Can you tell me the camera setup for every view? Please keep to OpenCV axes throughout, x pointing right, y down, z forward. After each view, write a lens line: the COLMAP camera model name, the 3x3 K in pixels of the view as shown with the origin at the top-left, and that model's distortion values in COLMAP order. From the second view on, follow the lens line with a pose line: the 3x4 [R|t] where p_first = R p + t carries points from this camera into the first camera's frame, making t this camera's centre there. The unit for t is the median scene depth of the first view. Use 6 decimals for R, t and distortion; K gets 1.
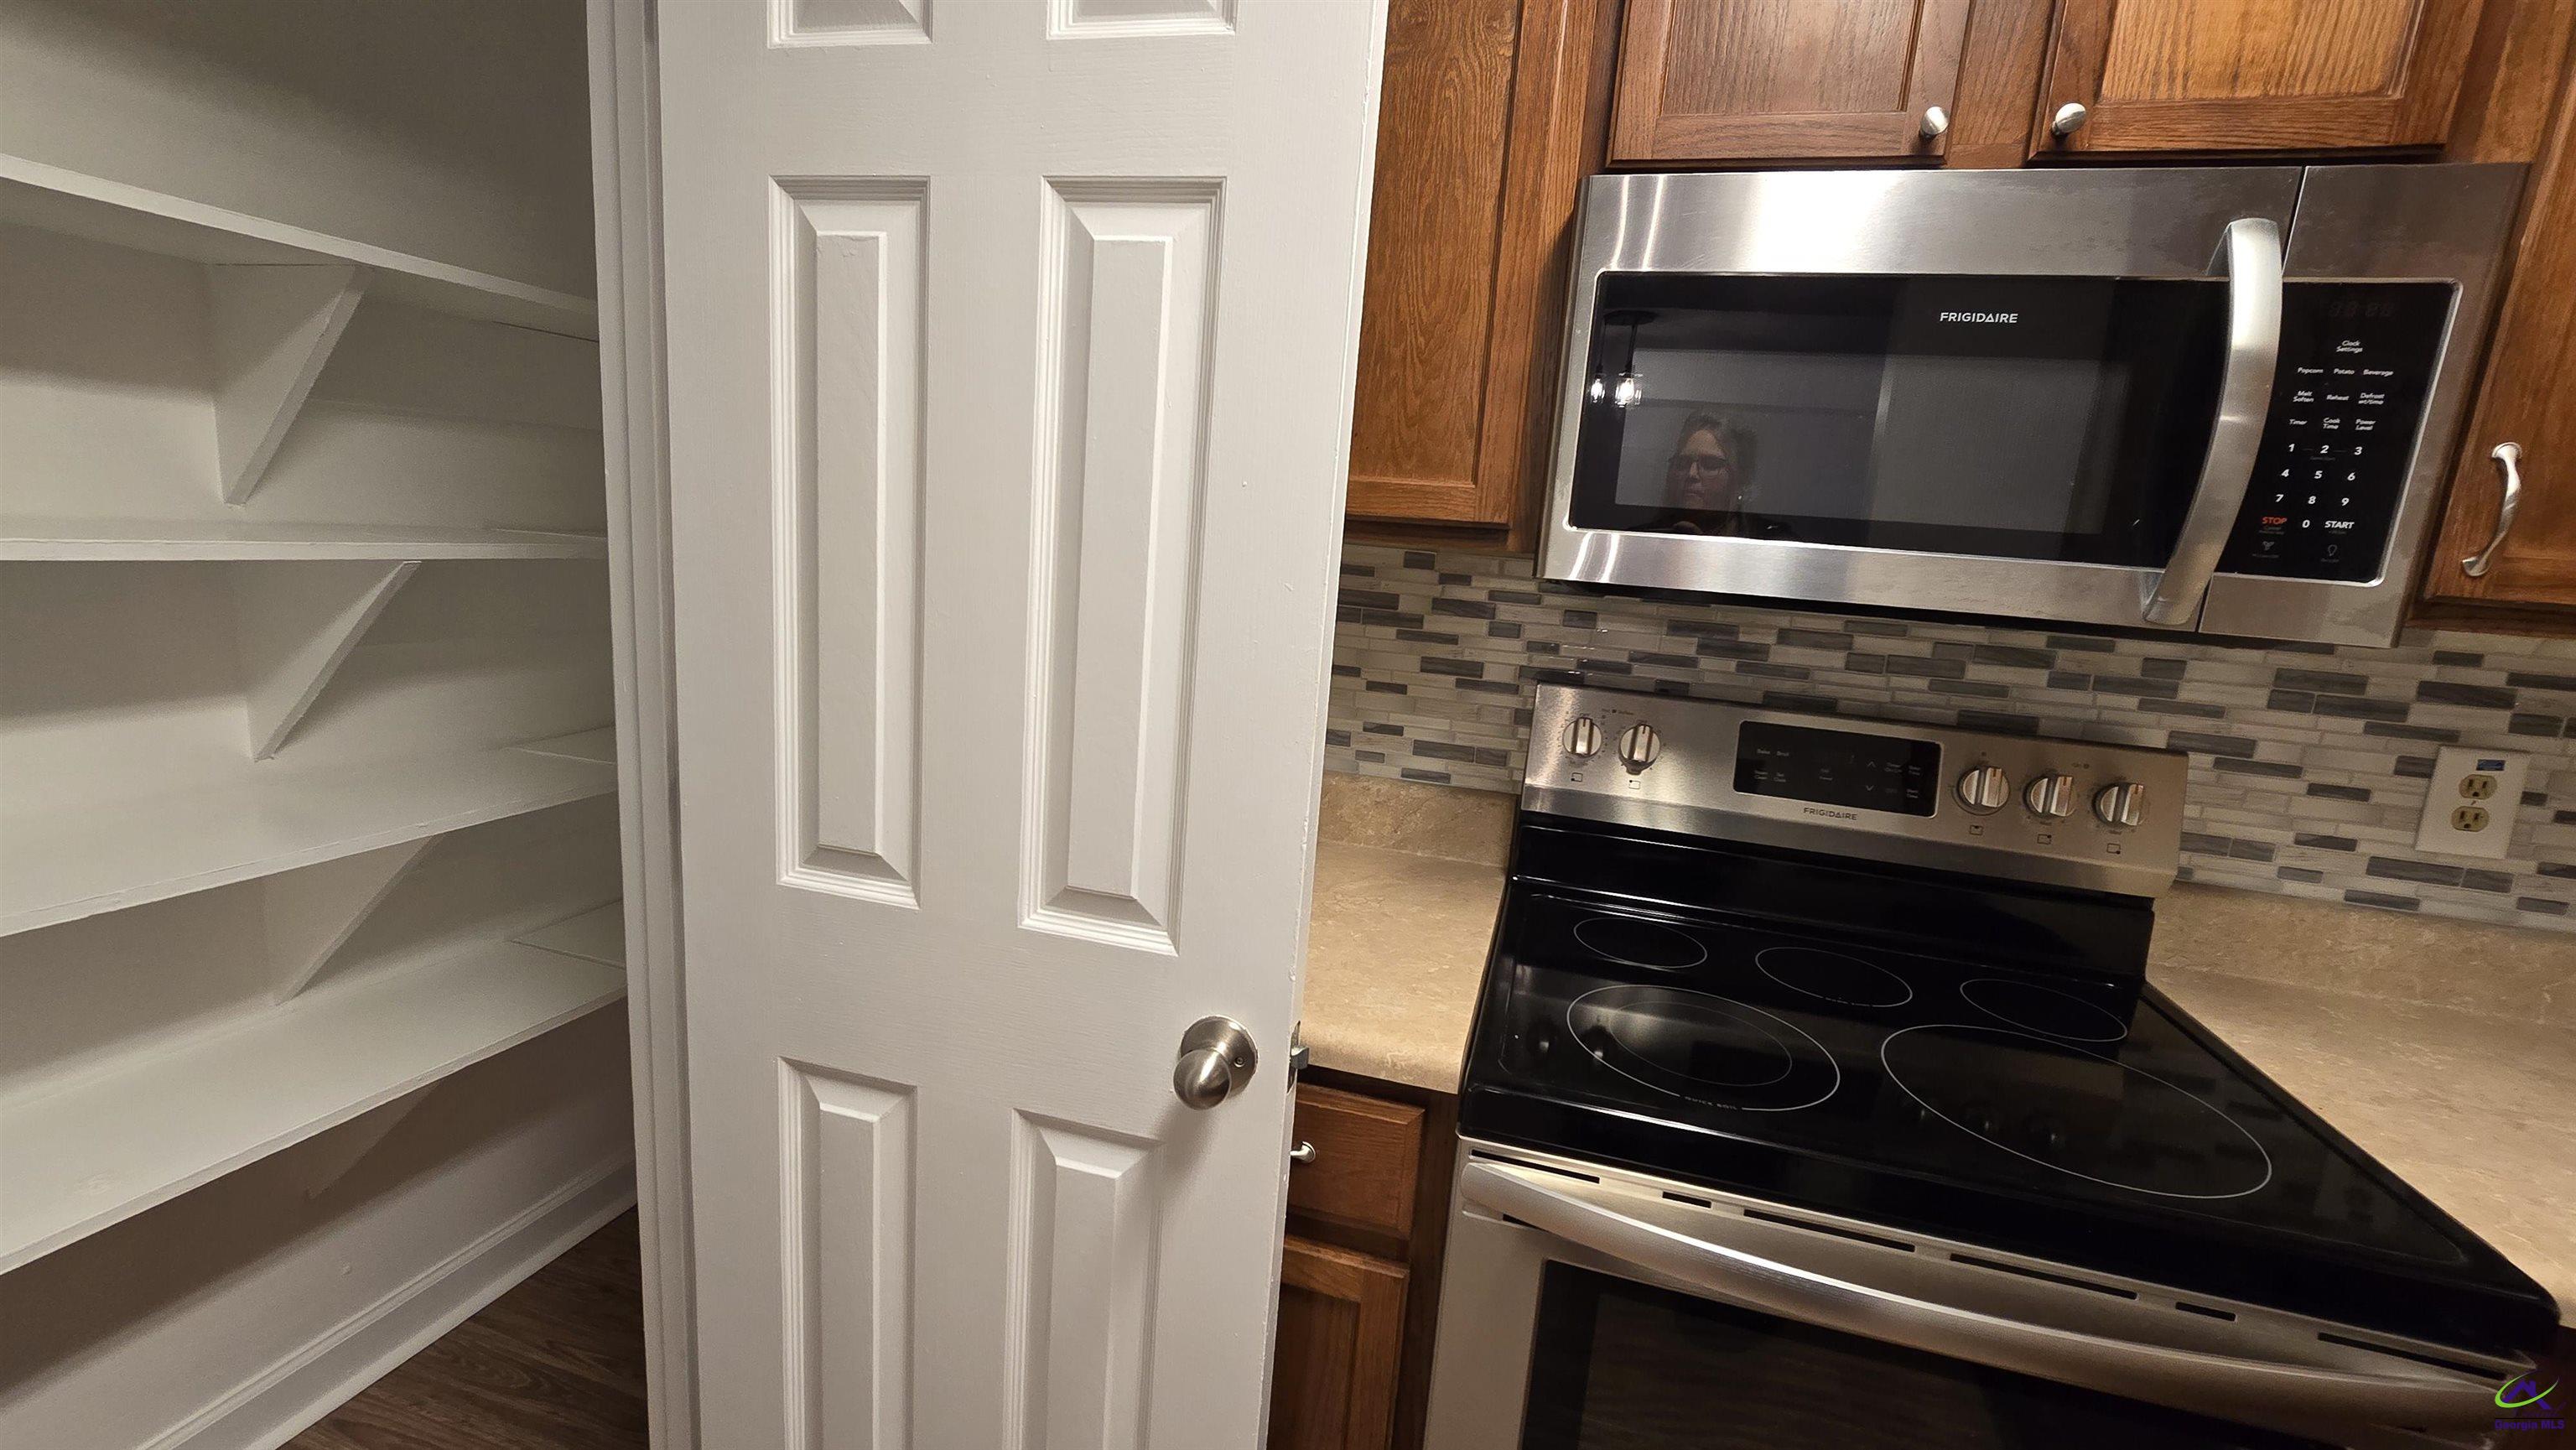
lens RADIAL K [[1049.8, 0, 1296.0], [0, 1049.8, 719.7], [0, 0, 1]] dist [-0.001831, 0.000337]
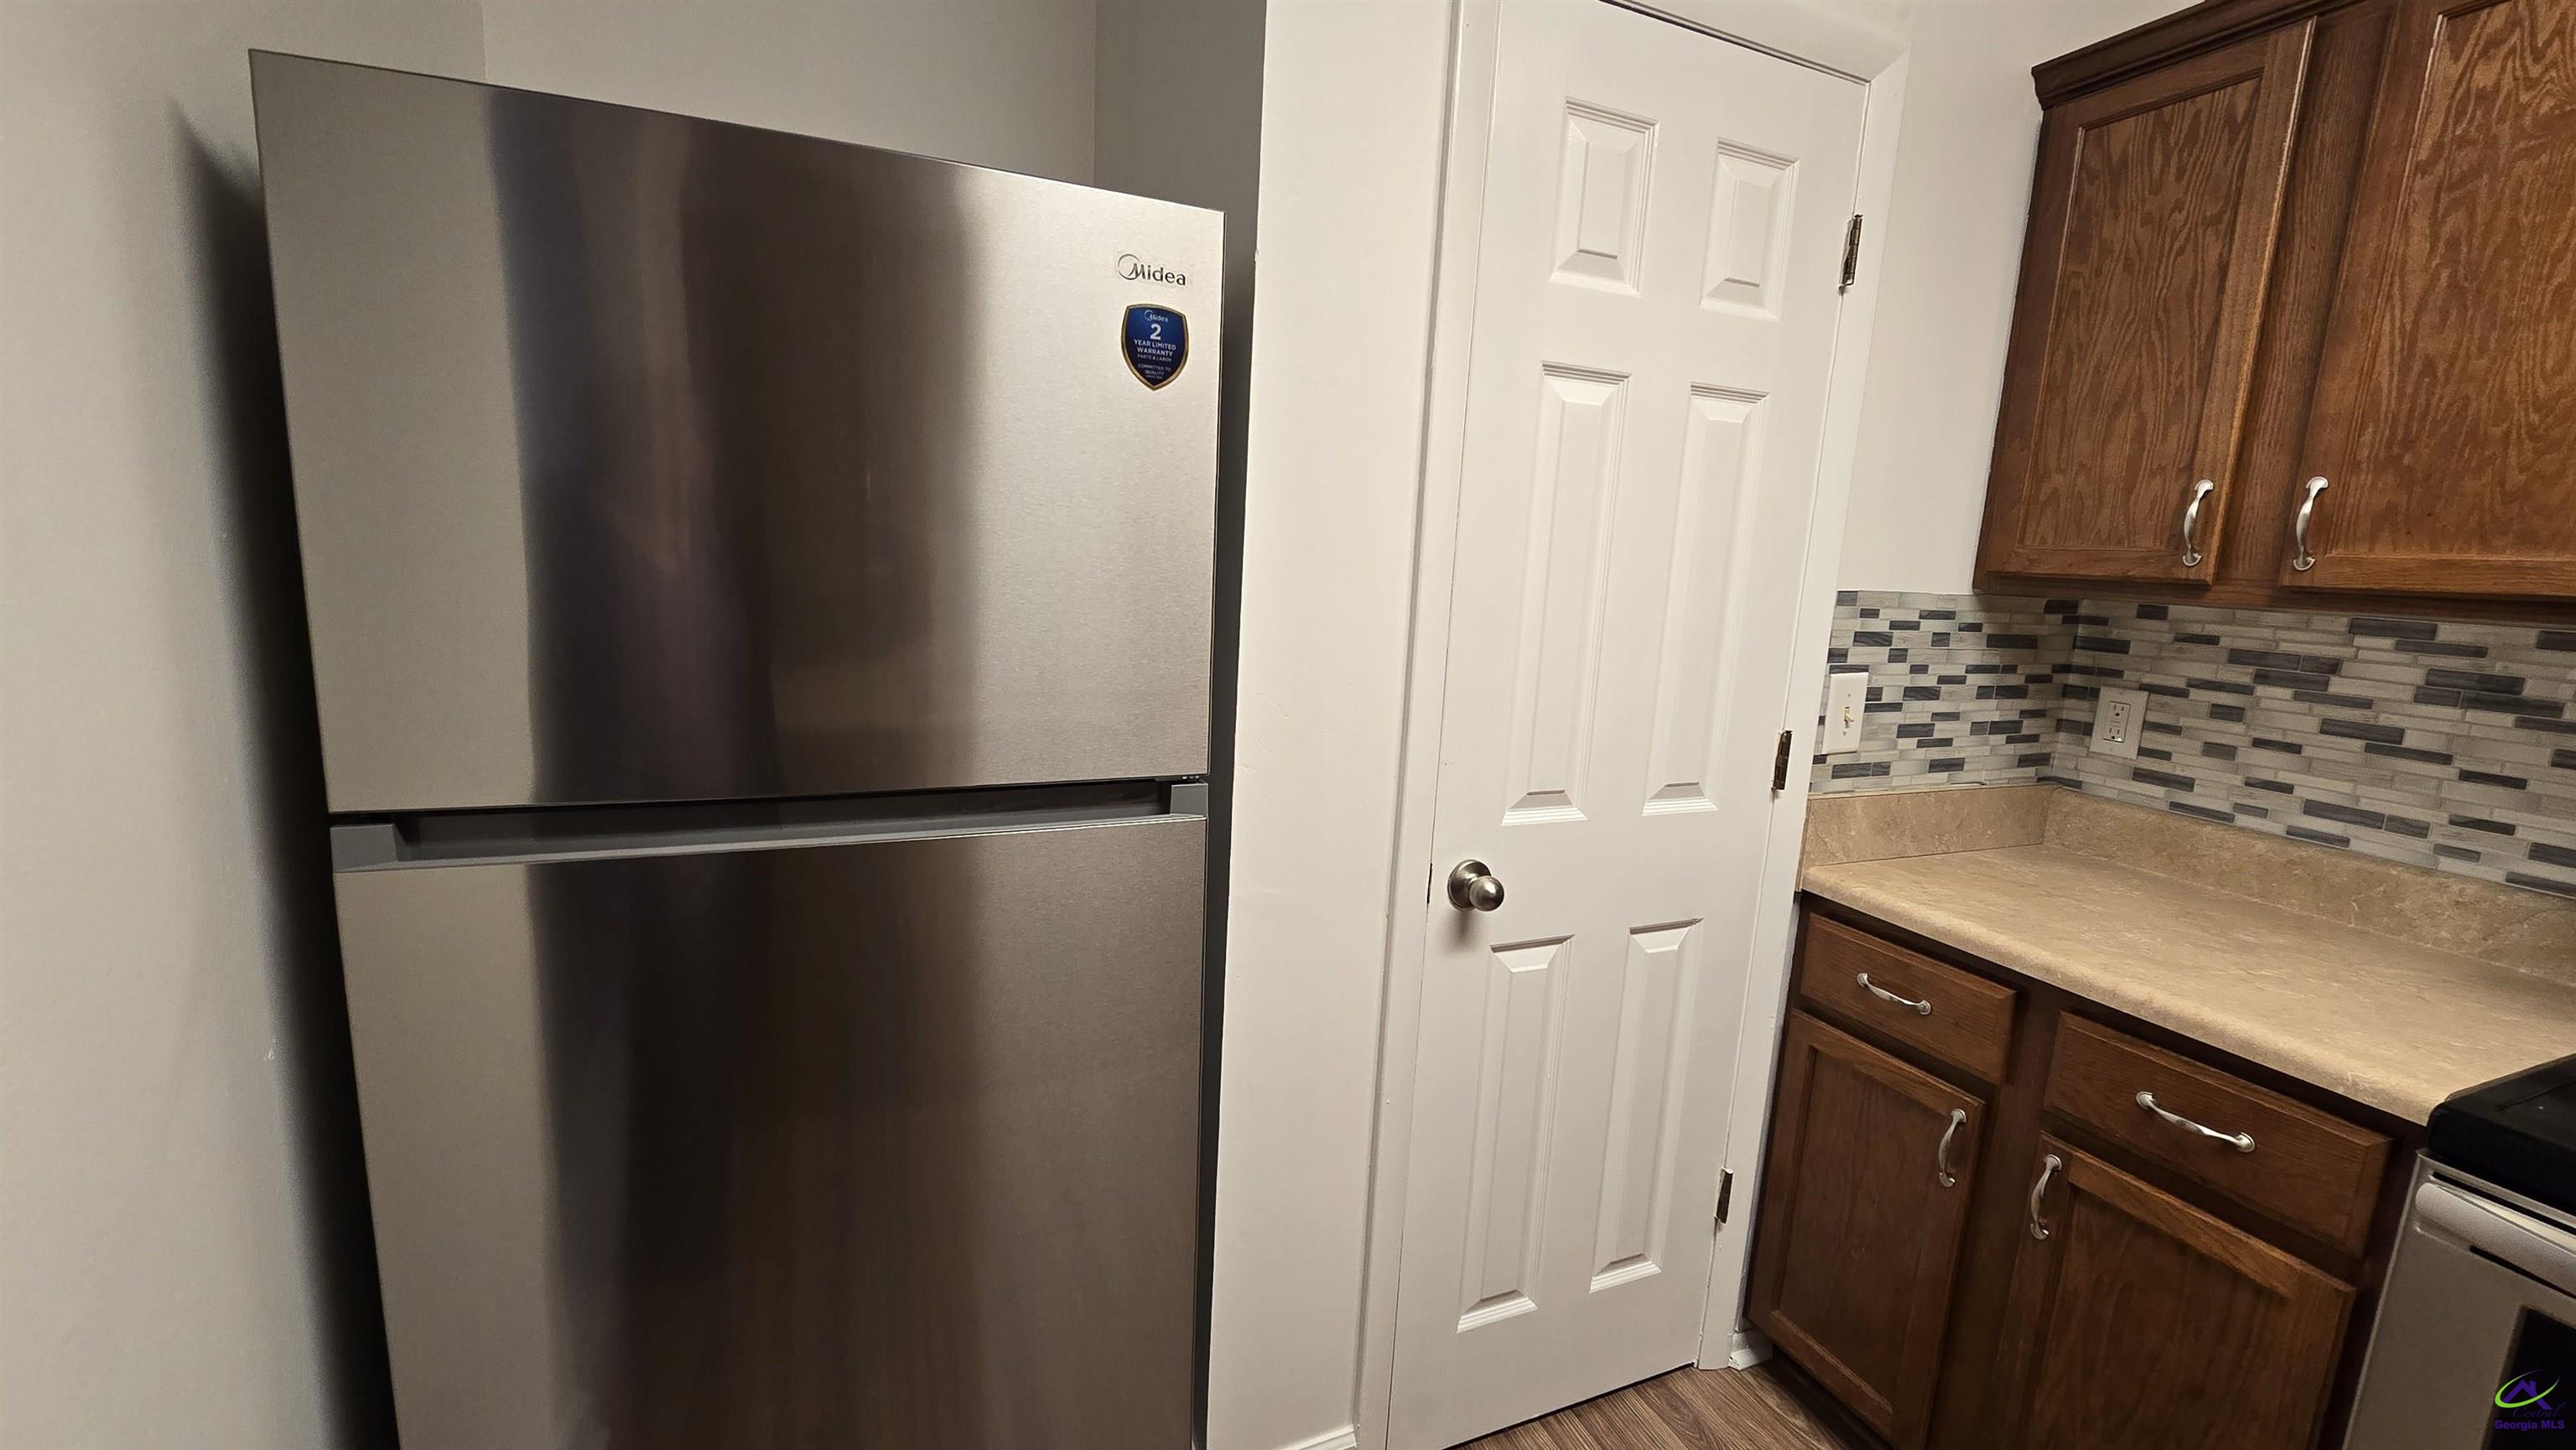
lens RADIAL K [[1056.7, 0, 1288.7], [0, 1056.7, 718.3], [0, 0, 1]] dist [-0.016957, 0.007200]
pose [[0.627006, 0.086090, -0.774243, 0.163953], [-0.144864, 0.989425, -0.007299, 0.093438], [0.765427, 0.116736, 0.632846, -0.469480]]
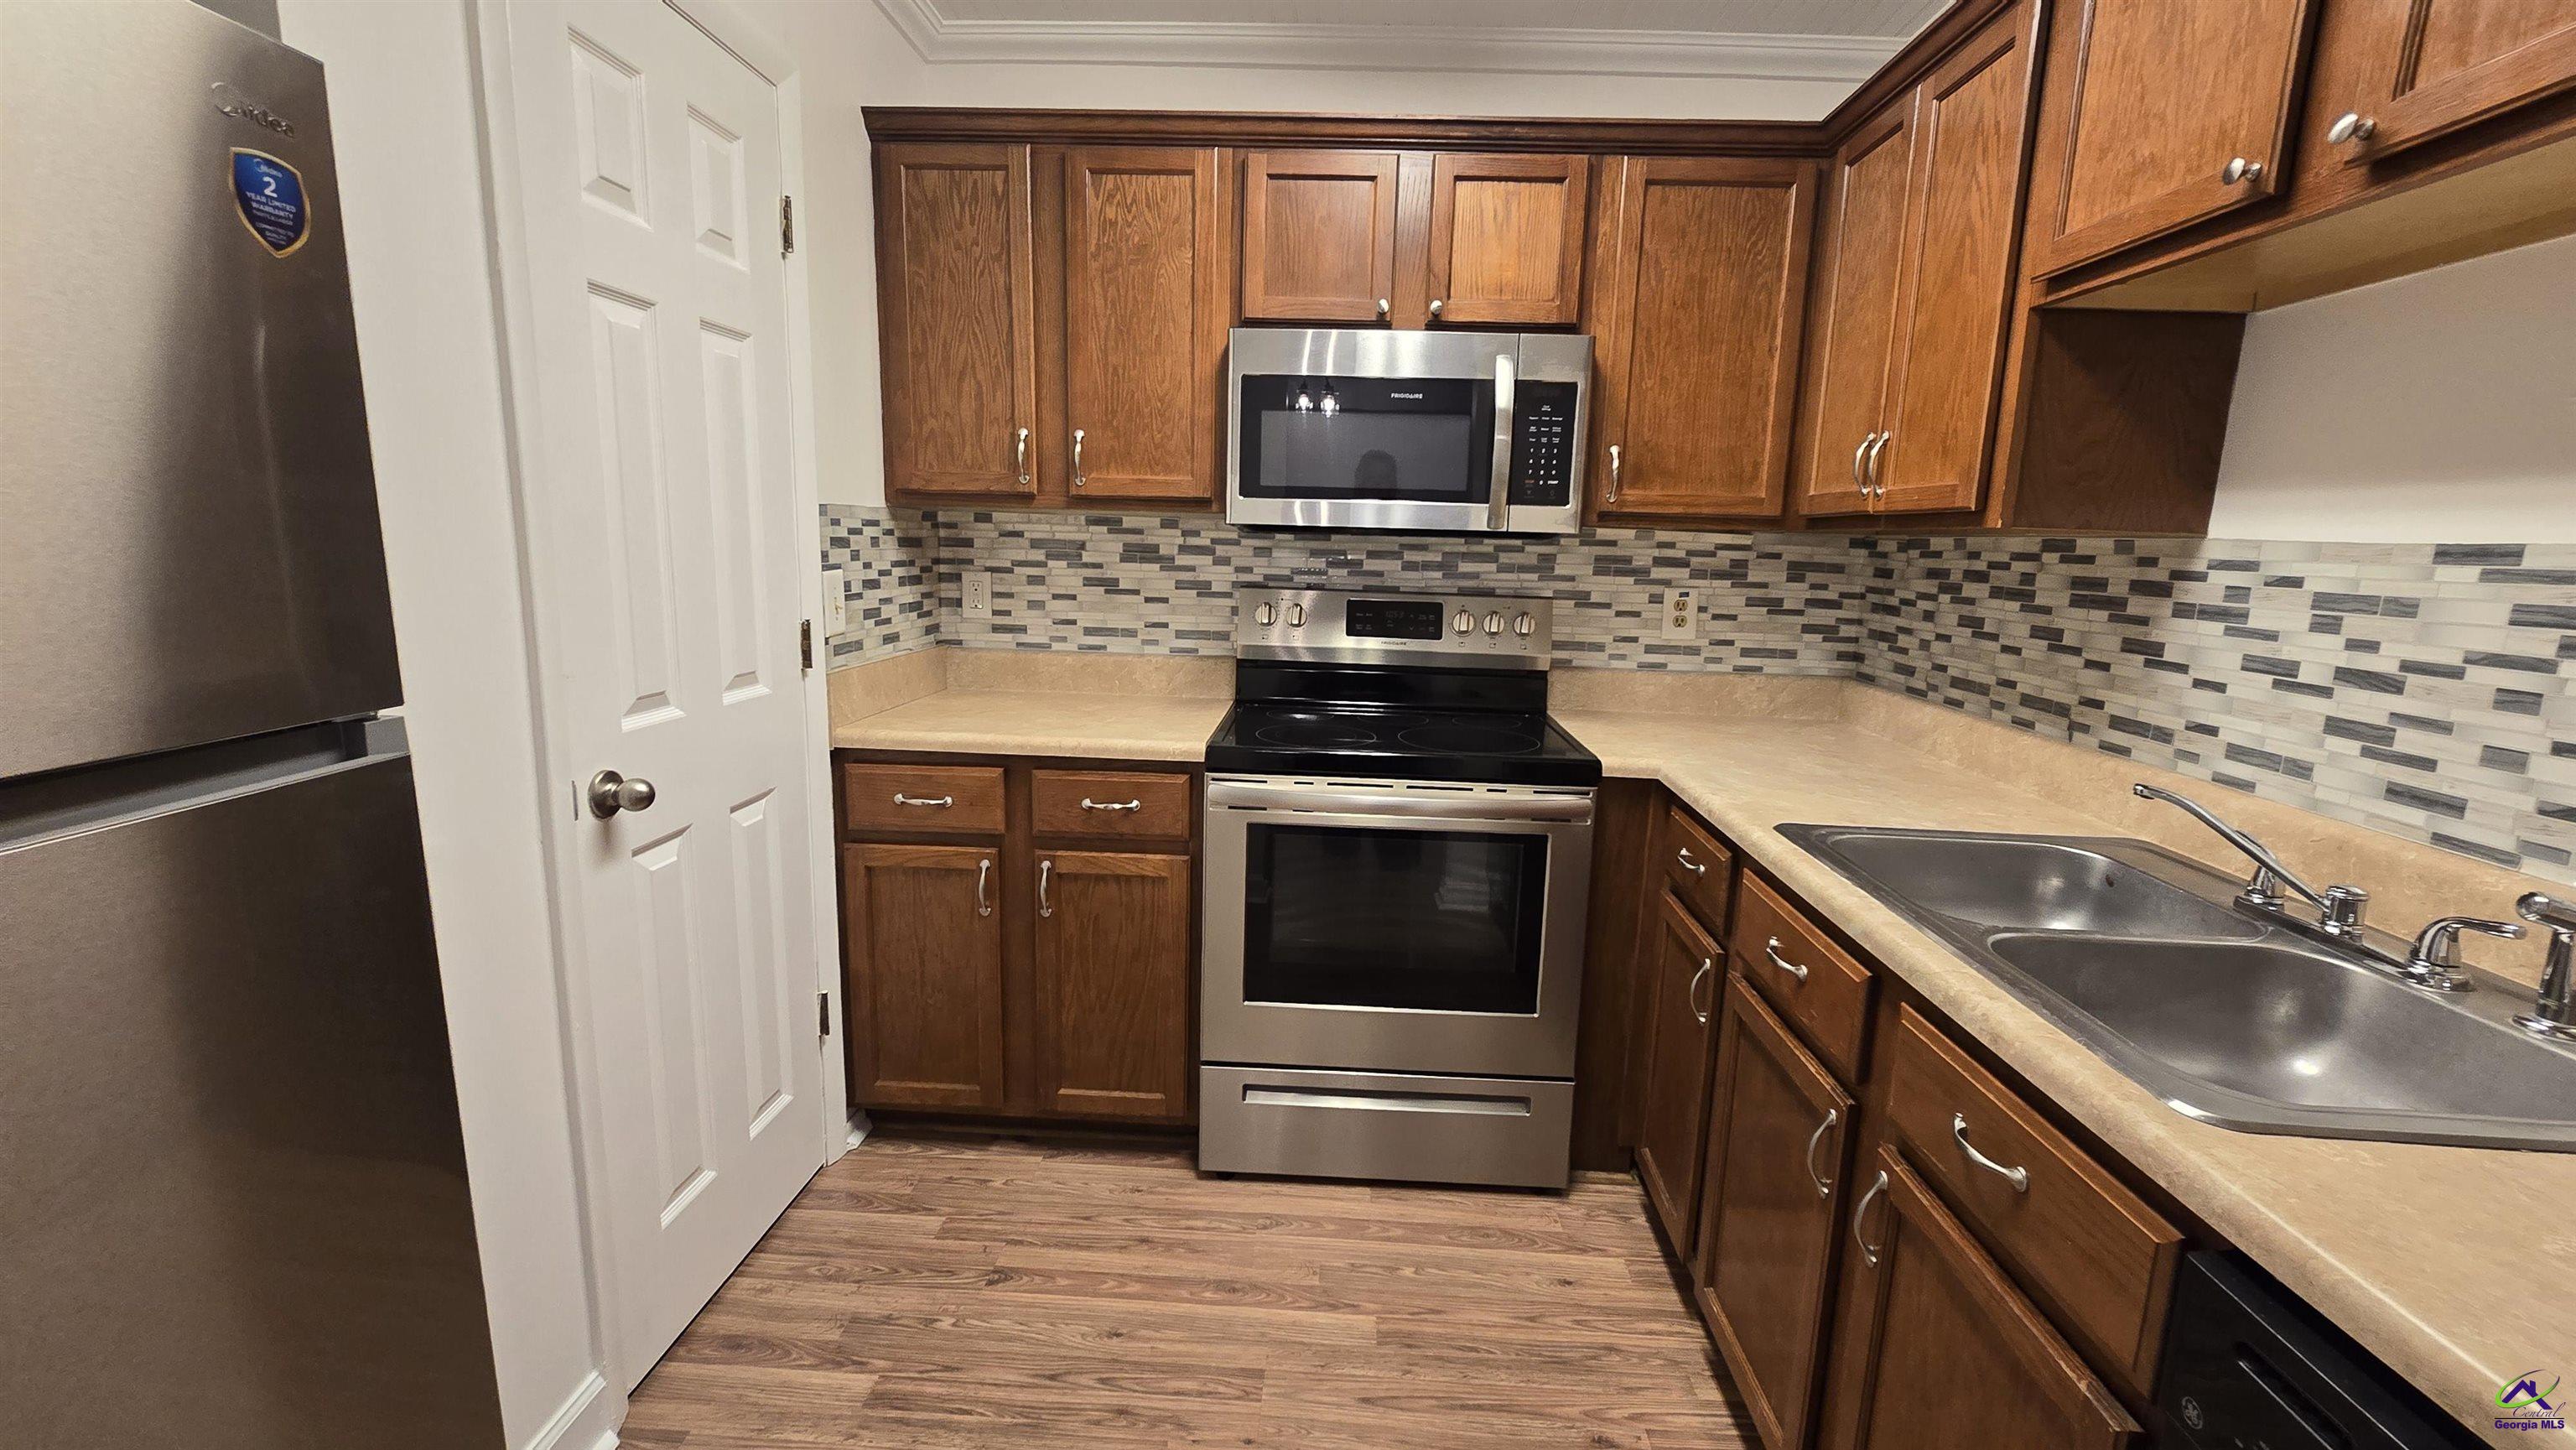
lens RADIAL K [[1060.6, 0, 1308.4], [0, 1060.6, 715.6], [0, 0, 1]] dist [0.000294, -0.000452]
pose [[0.972040, -0.082190, 0.219963, -0.084178], [0.082831, 0.996544, 0.006323, 0.207310], [-0.219722, 0.012074, 0.975488, -0.902371]]
